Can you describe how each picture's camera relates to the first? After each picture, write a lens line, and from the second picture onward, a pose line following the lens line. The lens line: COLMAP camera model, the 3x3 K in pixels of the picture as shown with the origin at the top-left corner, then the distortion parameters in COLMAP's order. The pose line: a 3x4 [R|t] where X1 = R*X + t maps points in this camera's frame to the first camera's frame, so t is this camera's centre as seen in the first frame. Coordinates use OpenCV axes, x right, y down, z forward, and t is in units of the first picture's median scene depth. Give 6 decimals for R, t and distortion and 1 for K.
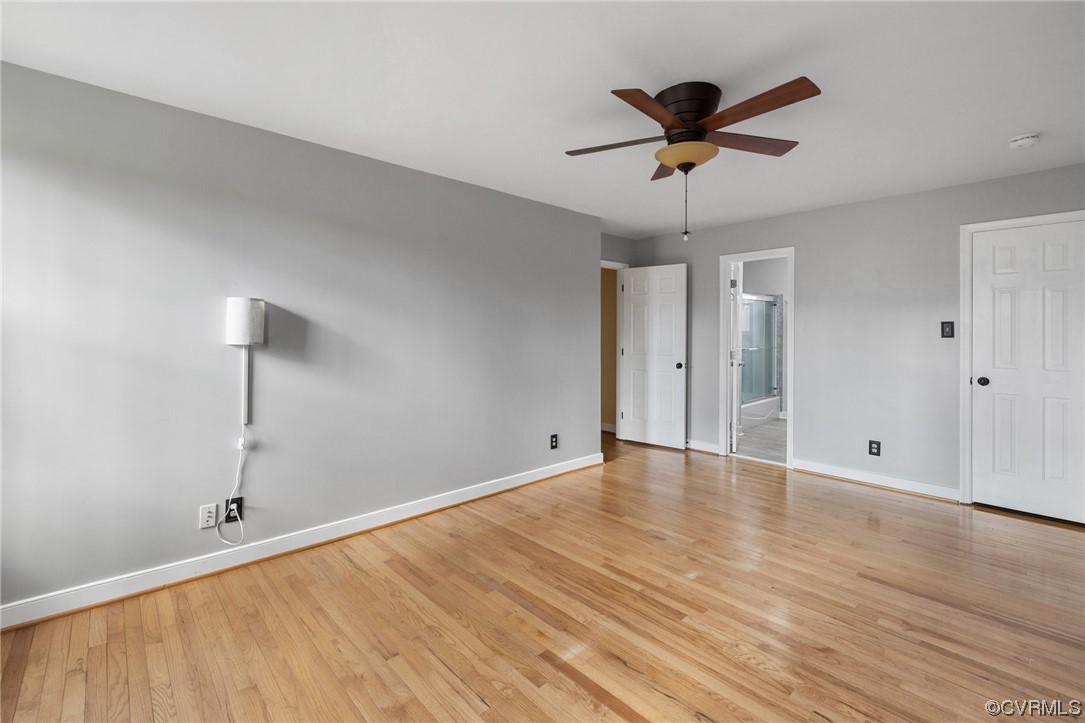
lens RADIAL K [[476.9, 0, 542.6], [0, 476.9, 335.2], [0, 0, 1]] dist [0.000975, -0.000061]
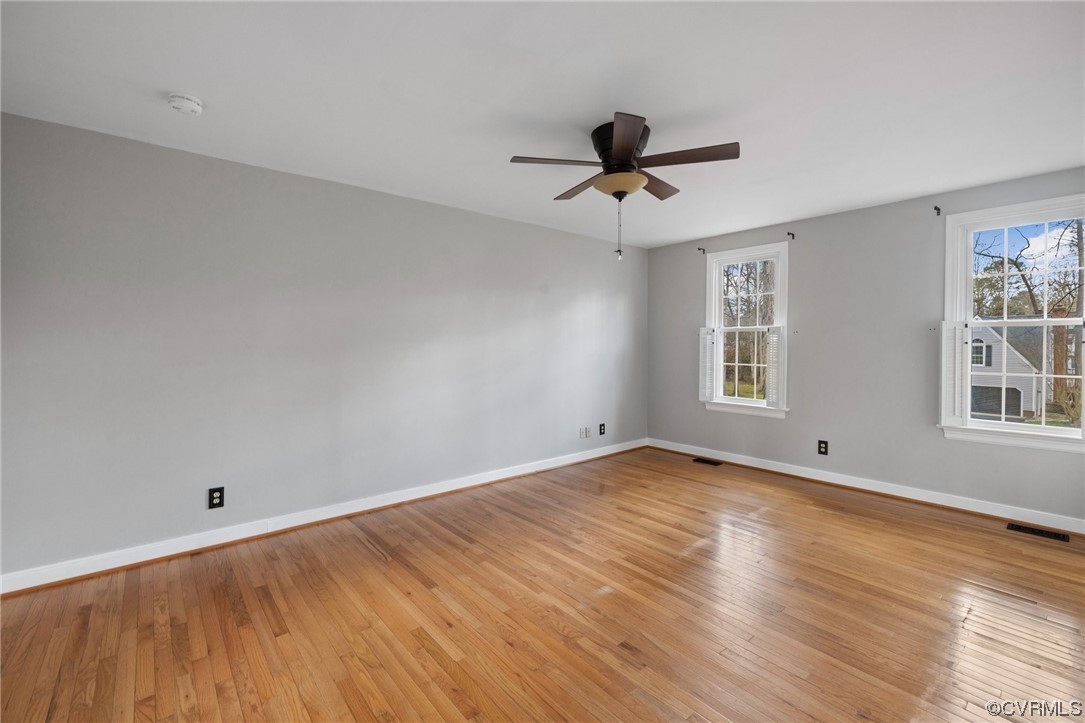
lens RADIAL K [[476.9, 0, 542.6], [0, 476.9, 335.2], [0, 0, 1]] dist [0.000975, -0.000061]
pose [[-0.998790, -0.007381, 0.048613, 0.426018], [-0.006969, 0.999938, 0.008631, -0.031221], [-0.048674, 0.008281, -0.998780, 2.127455]]
